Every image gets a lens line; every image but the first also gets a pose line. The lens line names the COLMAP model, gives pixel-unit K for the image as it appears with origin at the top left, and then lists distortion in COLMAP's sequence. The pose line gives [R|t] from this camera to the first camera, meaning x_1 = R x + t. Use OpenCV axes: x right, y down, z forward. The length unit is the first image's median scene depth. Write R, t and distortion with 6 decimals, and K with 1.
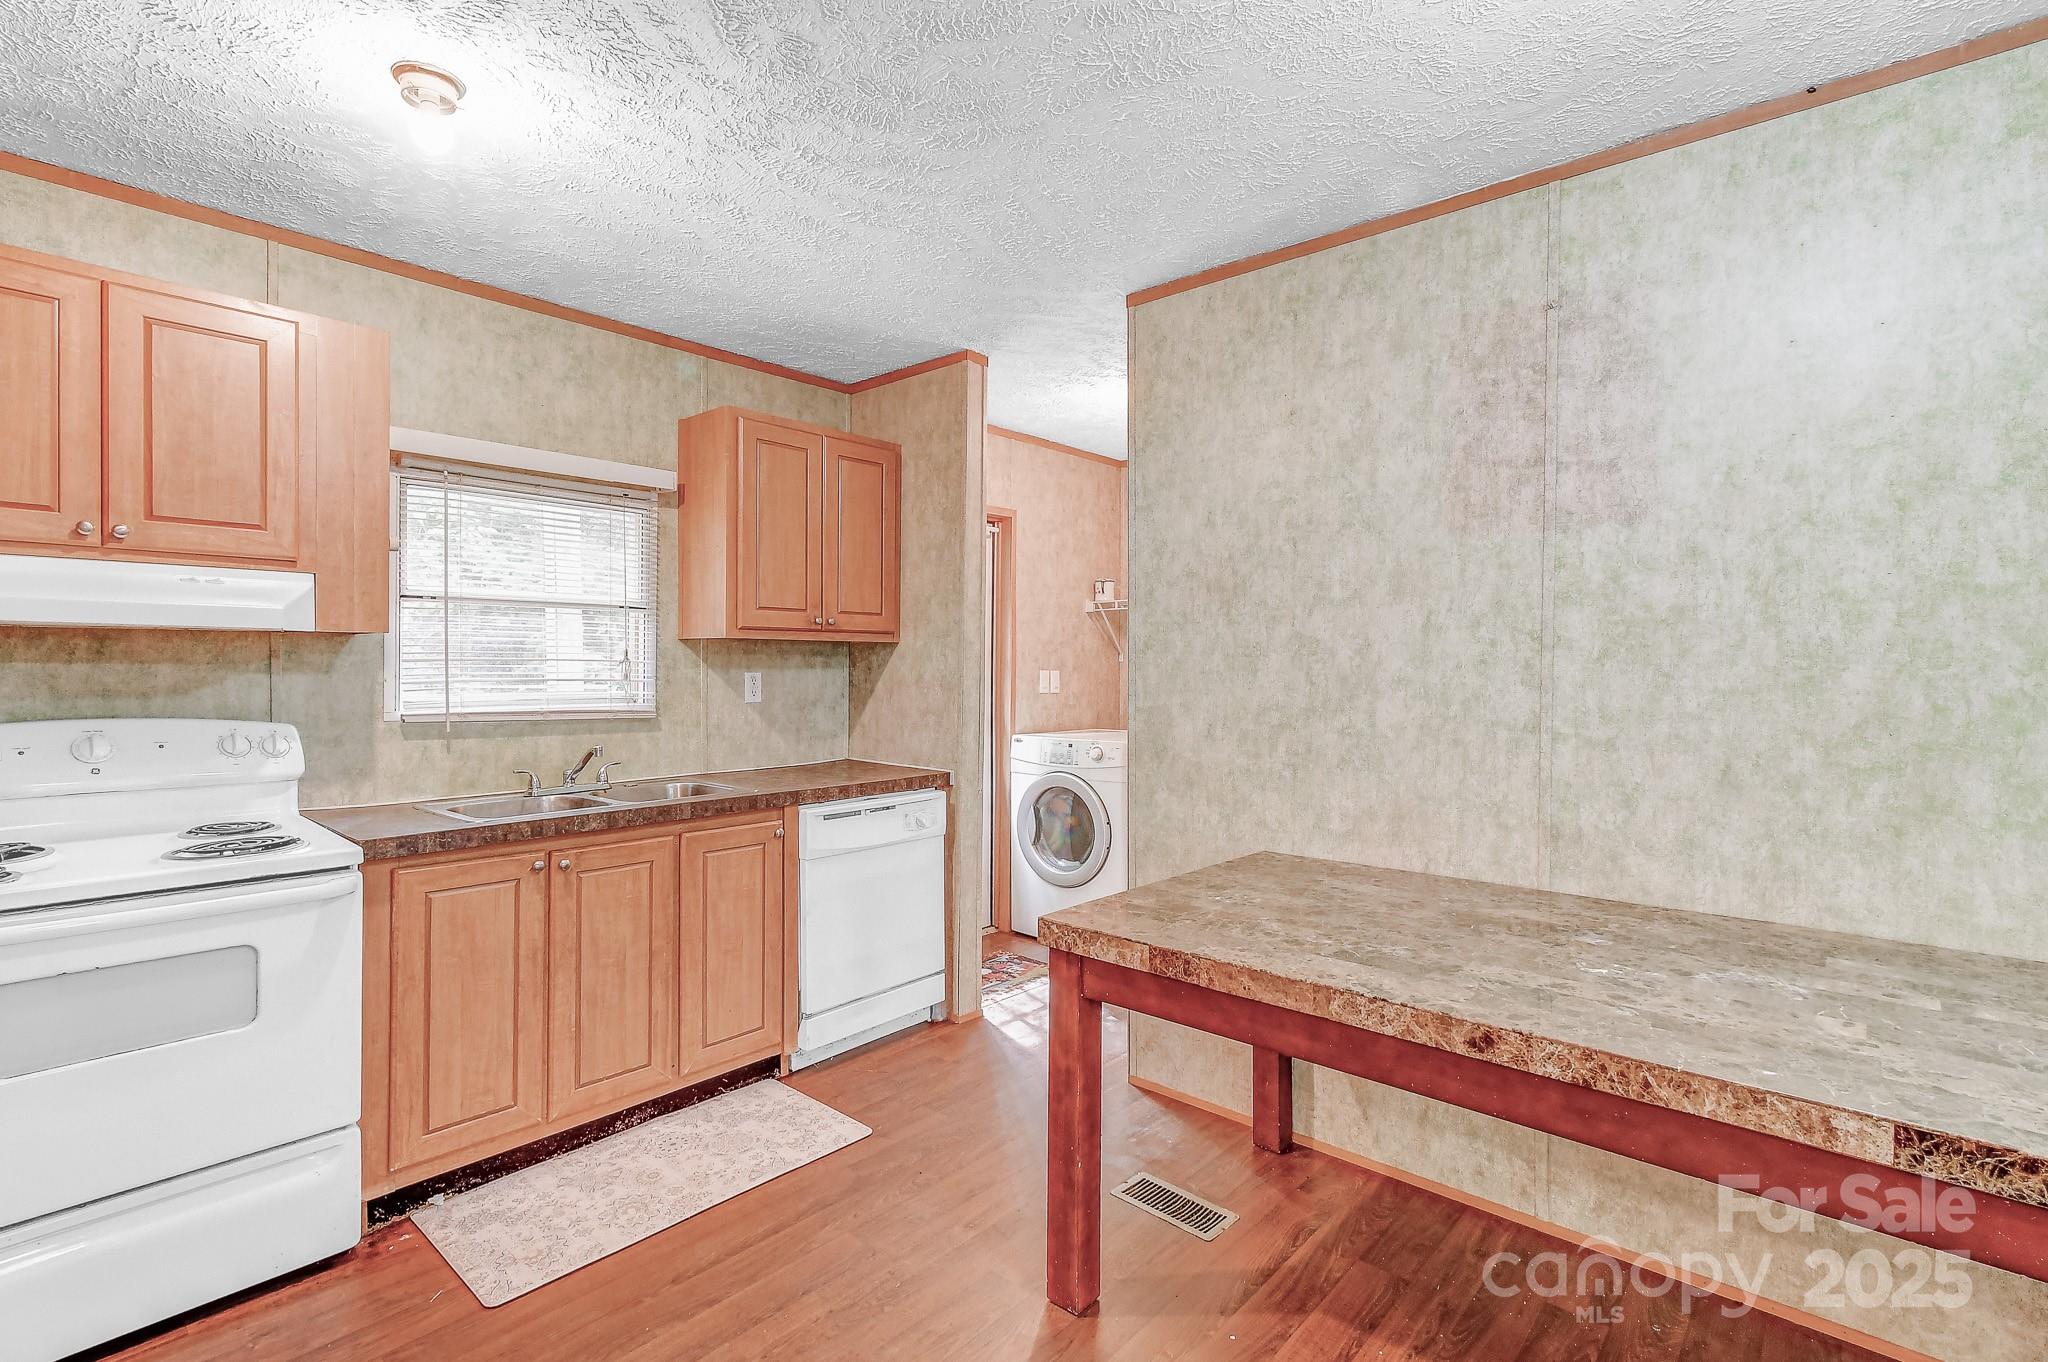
lens RADIAL K [[957.9, 0, 1027.9], [0, 957.9, 683.7], [0, 0, 1]] dist [0.000569, -0.000857]
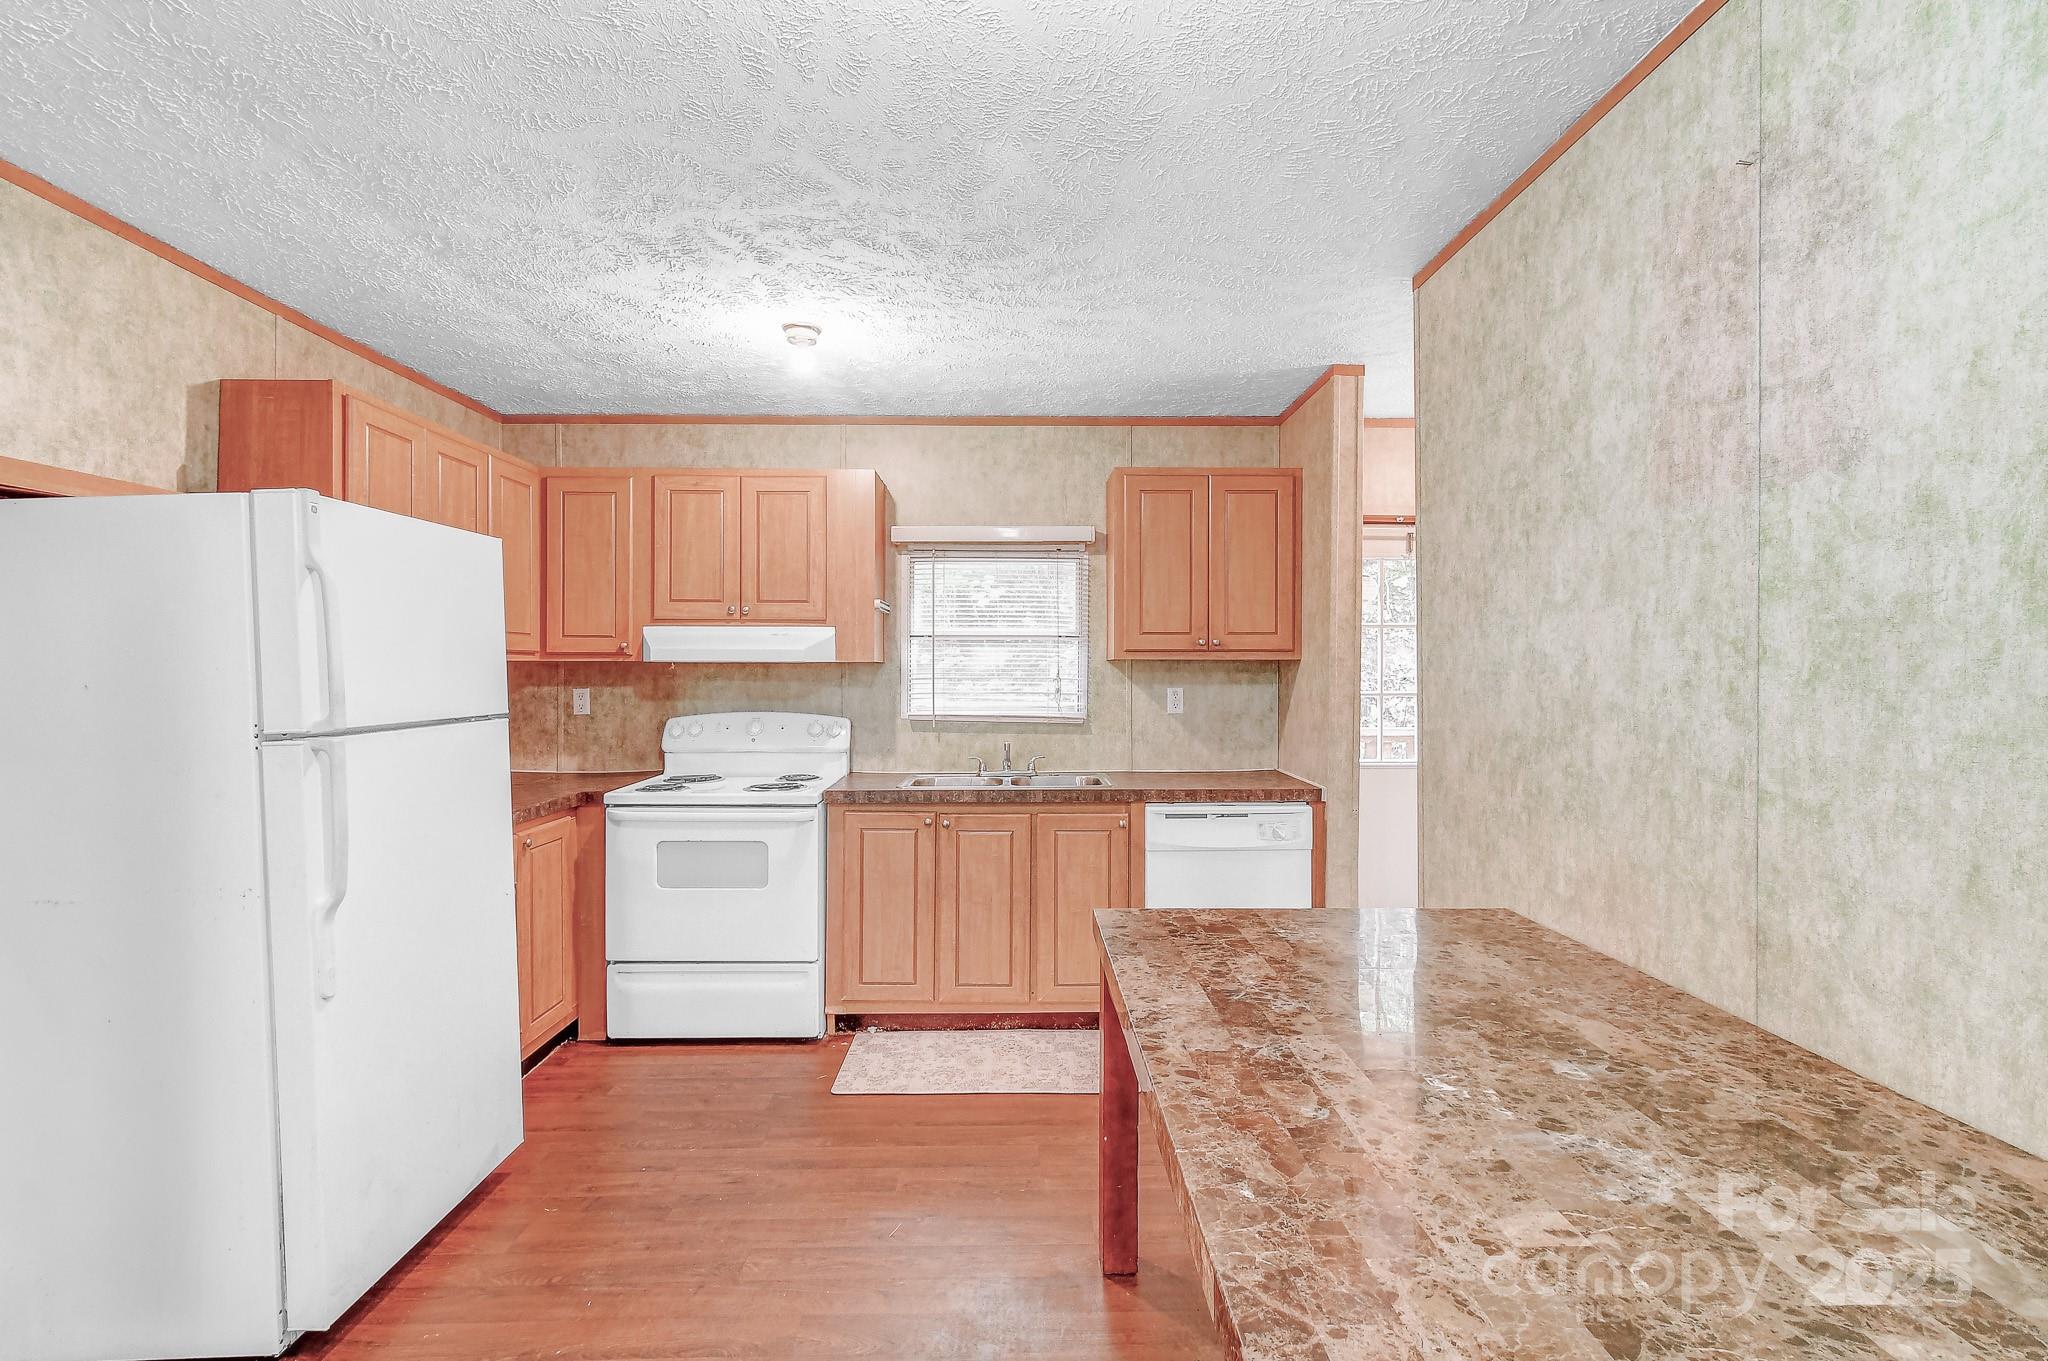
lens RADIAL K [[935.4, 0, 1022.9], [0, 935.4, 687.6], [0, 0, 1]] dist [-0.002026, -0.001036]
pose [[0.669766, 0.007583, -0.742533, 0.660928], [-0.012112, 0.999926, -0.000713, -0.013434], [0.742473, 0.009471, 0.669809, 0.168539]]
